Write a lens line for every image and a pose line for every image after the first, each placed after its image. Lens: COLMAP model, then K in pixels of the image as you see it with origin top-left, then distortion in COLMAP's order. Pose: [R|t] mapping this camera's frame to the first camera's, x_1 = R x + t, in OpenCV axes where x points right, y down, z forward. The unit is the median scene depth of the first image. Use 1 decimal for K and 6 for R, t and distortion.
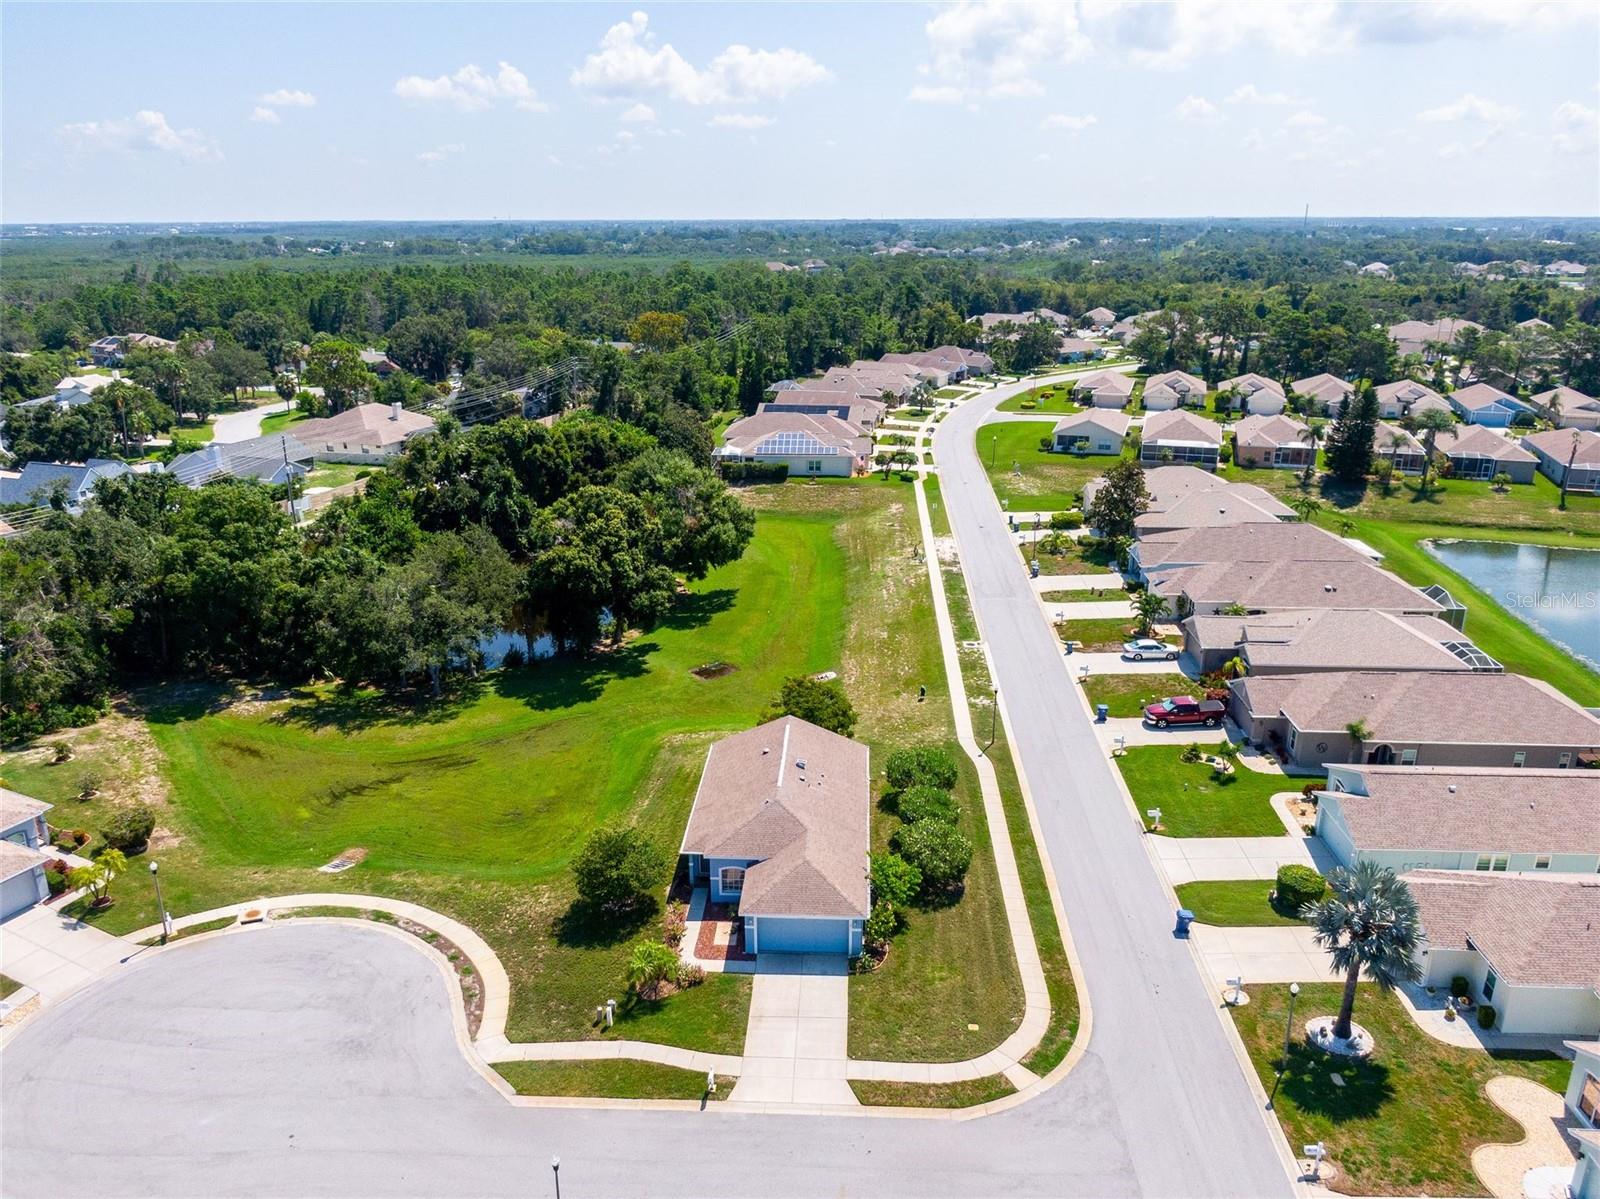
lens RADIAL K [[1165.2, 0, 800.0], [0, 1165.2, 599.5], [0, 0, 1]] dist [0.036524, -0.053496]
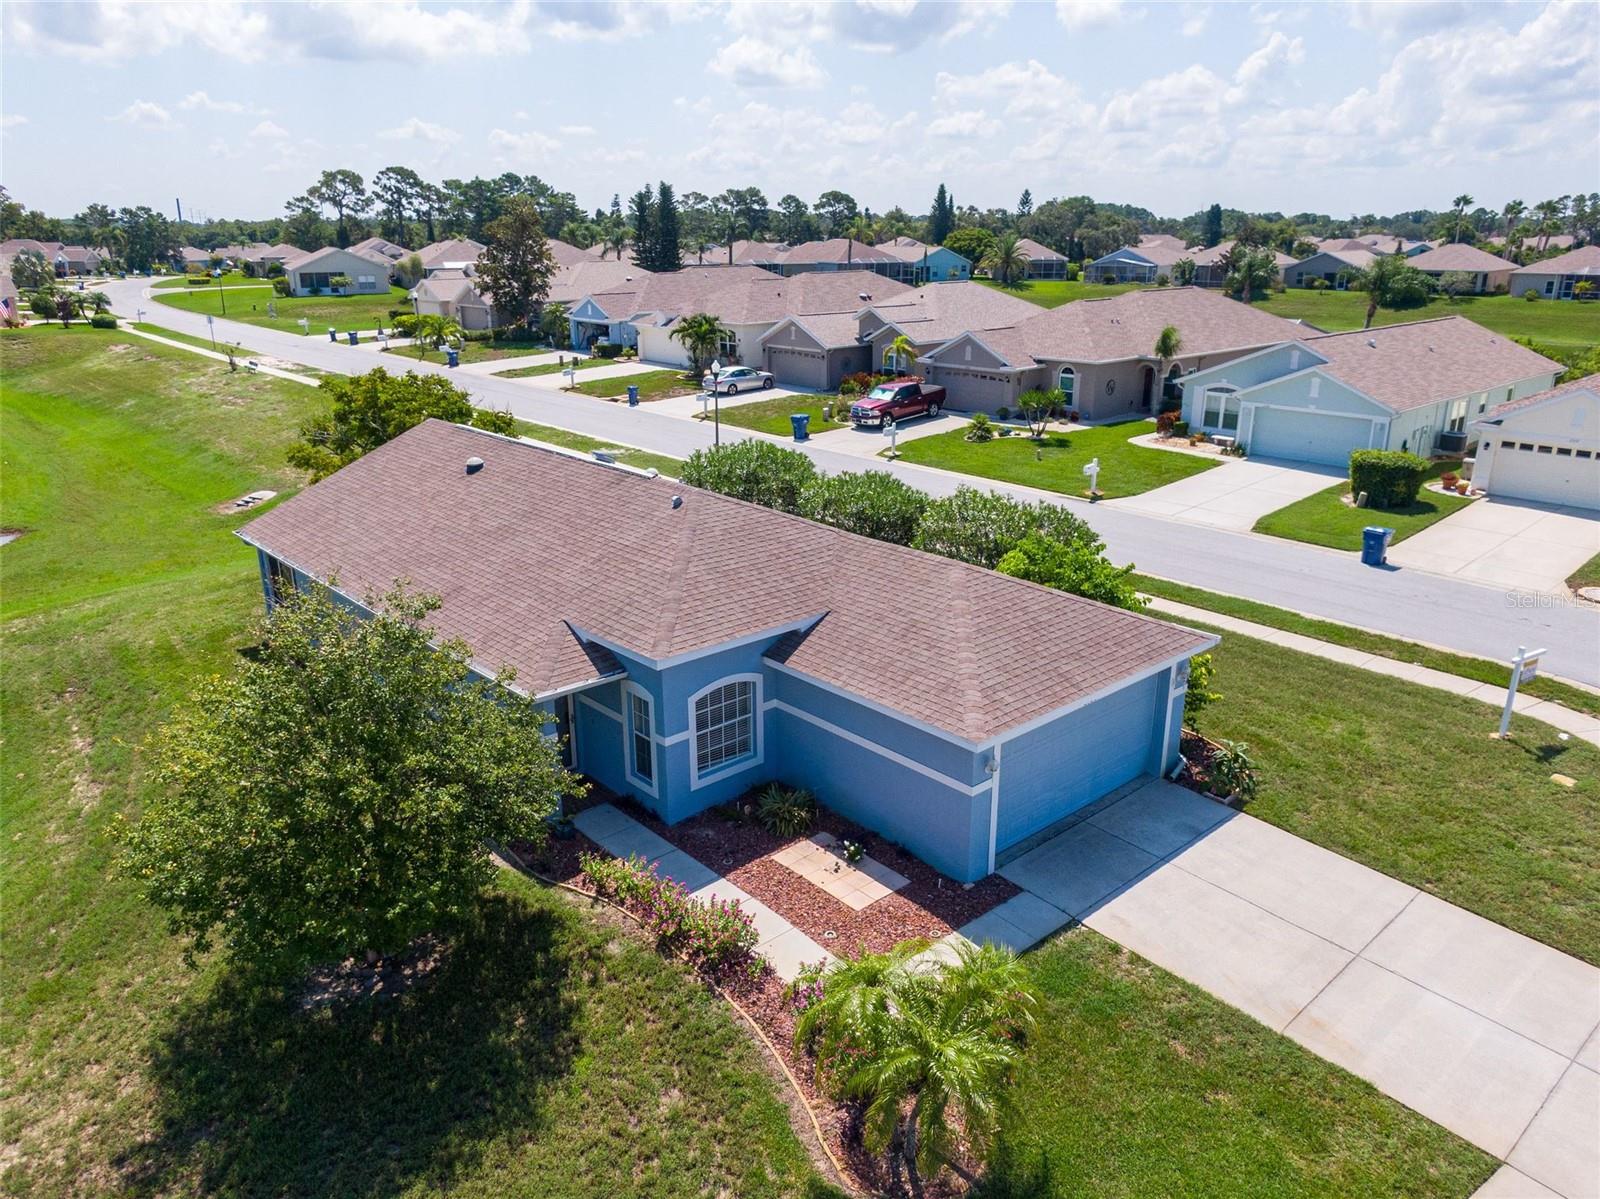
lens RADIAL K [[1142.5, 0, 800.9], [0, 1142.5, 622.5], [0, 0, 1]] dist [0.042878, -0.059730]
pose [[0.704517, -0.233388, 0.670213, -0.160139], [0.227774, 0.968777, 0.097925, 0.127348], [-0.672142, 0.083667, 0.735680, 0.514033]]
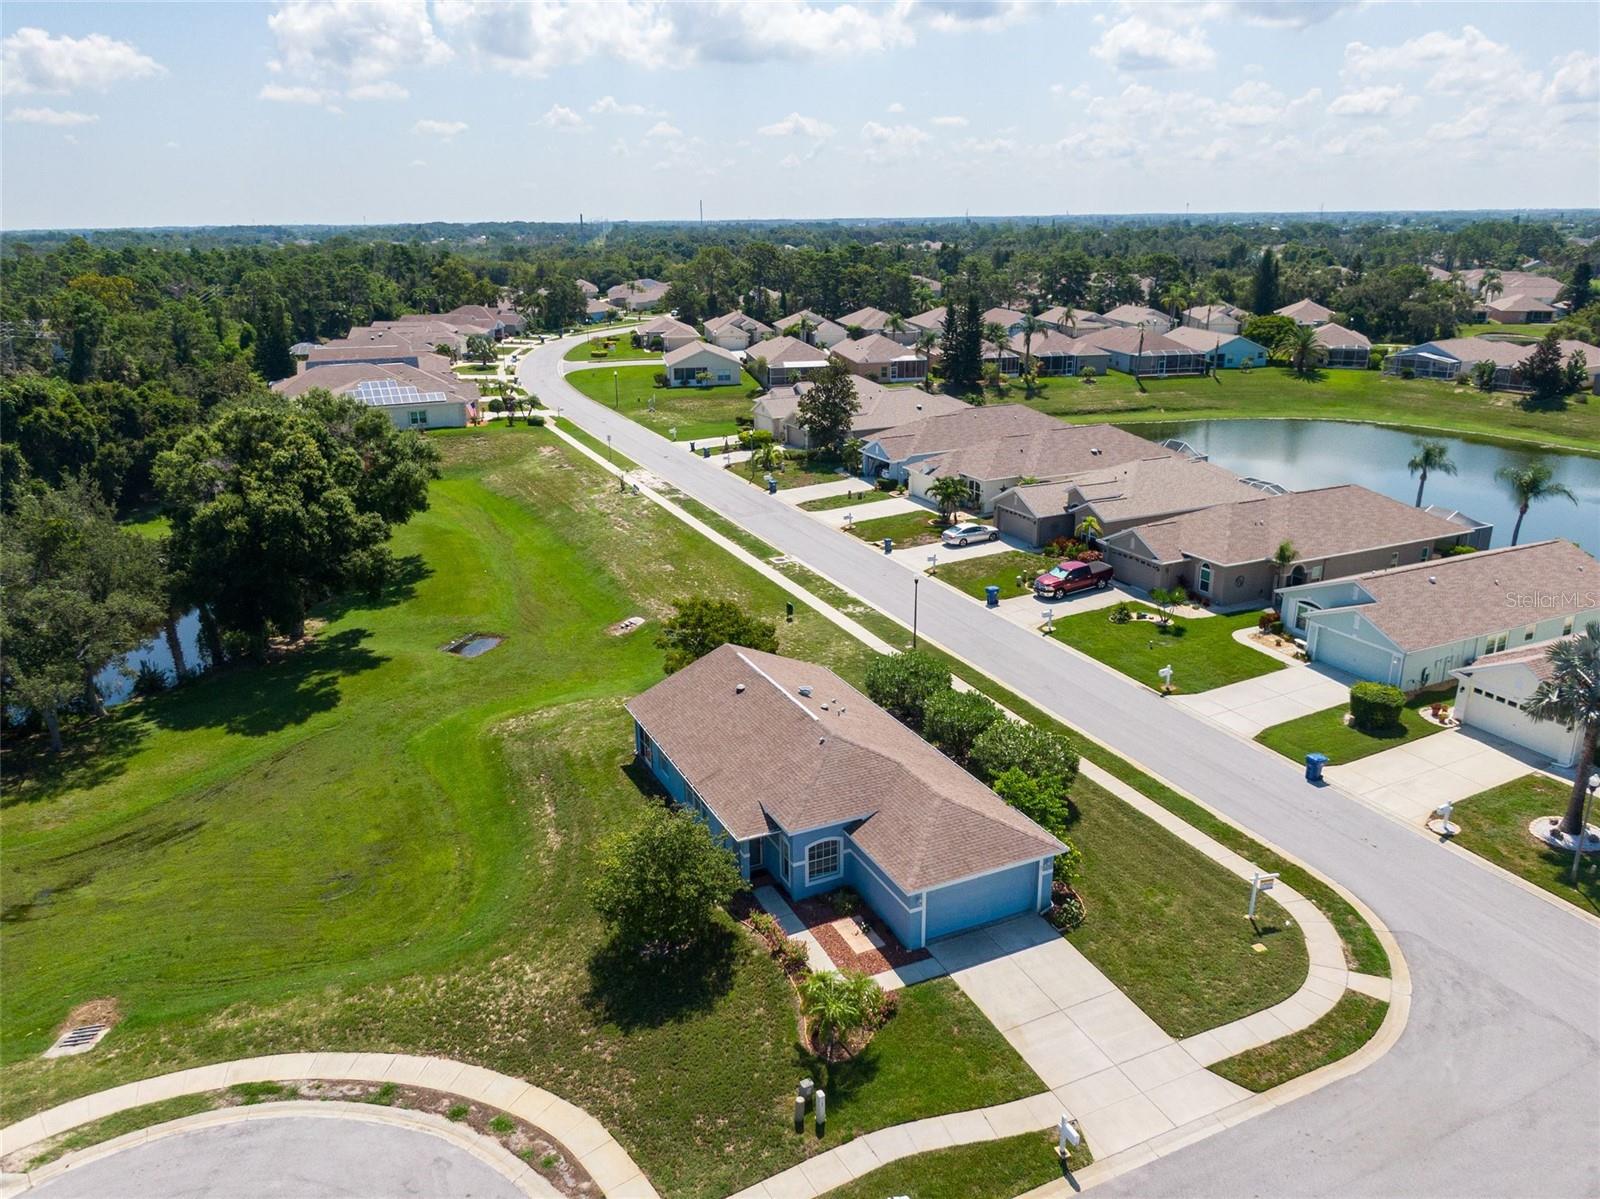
lens RADIAL K [[1165.2, 0, 800.0], [0, 1165.2, 599.5], [0, 0, 1]] dist [0.036524, -0.053496]
pose [[0.880490, -0.155214, 0.447936, -0.233980], [0.158802, 0.986860, 0.029805, 0.047288], [-0.446676, 0.044890, 0.893569, 0.267554]]
